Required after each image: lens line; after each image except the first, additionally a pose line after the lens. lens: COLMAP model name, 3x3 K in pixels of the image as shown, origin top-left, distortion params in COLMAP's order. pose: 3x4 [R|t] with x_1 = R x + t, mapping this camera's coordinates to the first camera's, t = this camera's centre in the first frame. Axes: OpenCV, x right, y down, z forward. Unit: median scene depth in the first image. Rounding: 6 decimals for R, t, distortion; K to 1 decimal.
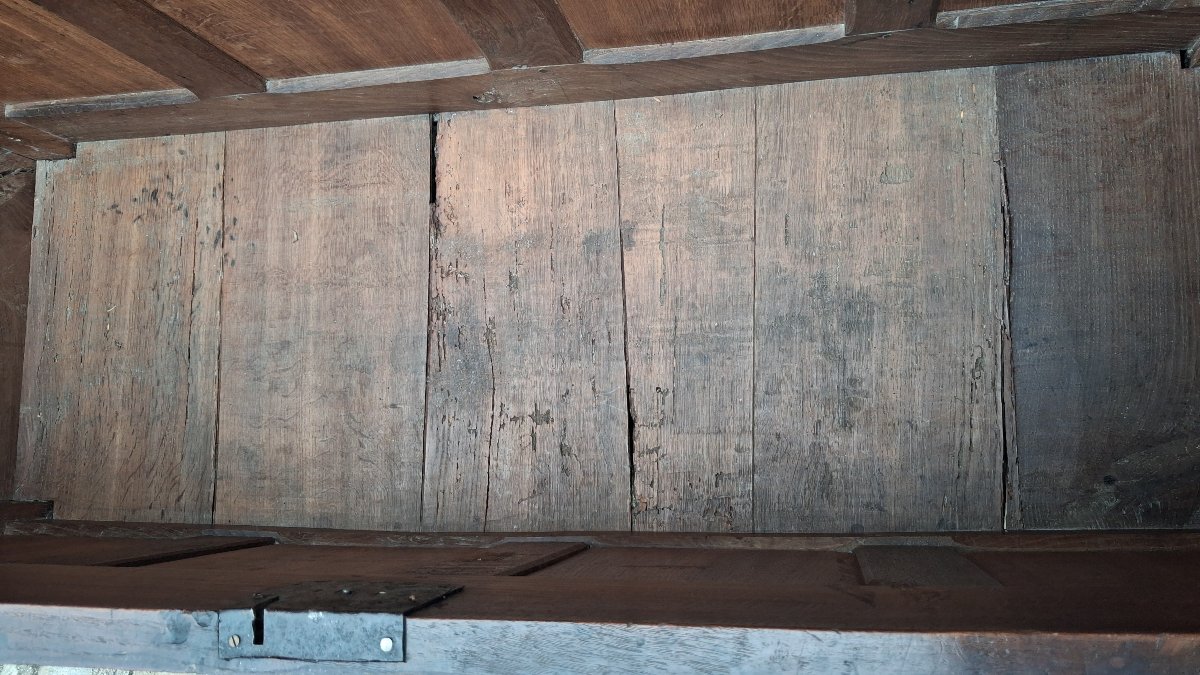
lens RADIAL K [[979.6, 0, 600.0], [0, 979.6, 337.5], [0, 0, 1]] dist [0.016035, -0.011275]
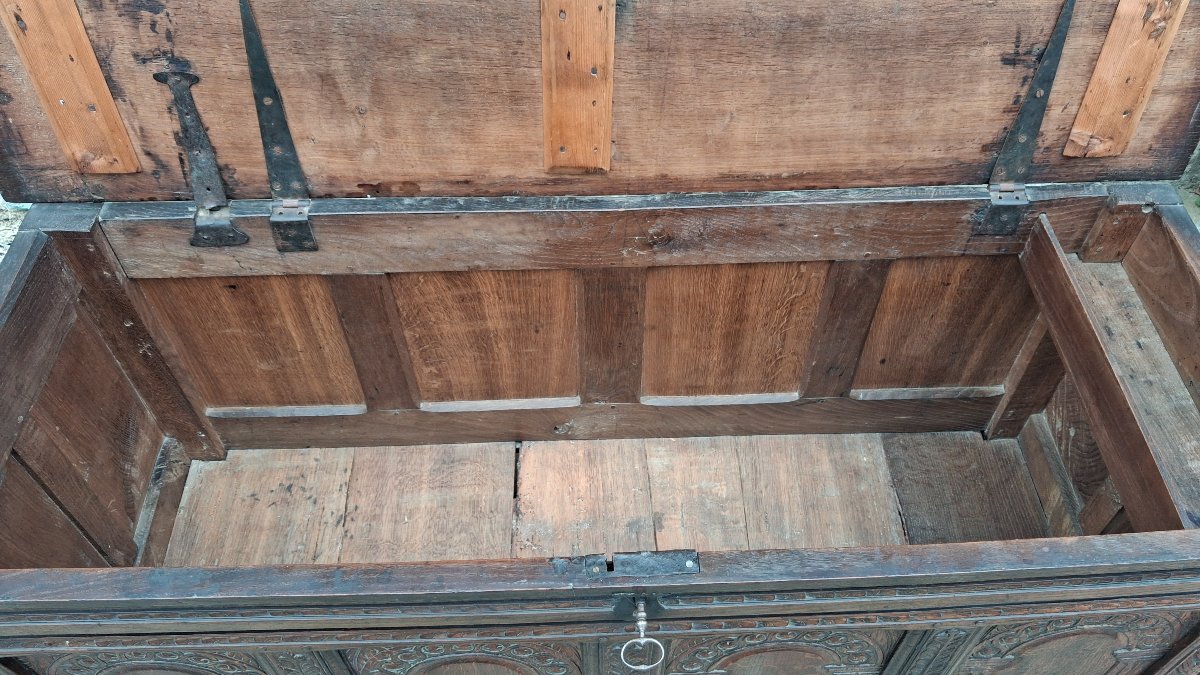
lens RADIAL K [[969.0, 0, 603.2], [0, 969.0, 311.1], [0, 0, 1]] dist [0.352851, -1.021208]
pose [[0.972958, 0.127992, 0.192279, -0.378575], [-0.000034, 0.832518, -0.553998, 0.452052], [-0.230983, 0.539010, 0.810009, -0.347565]]
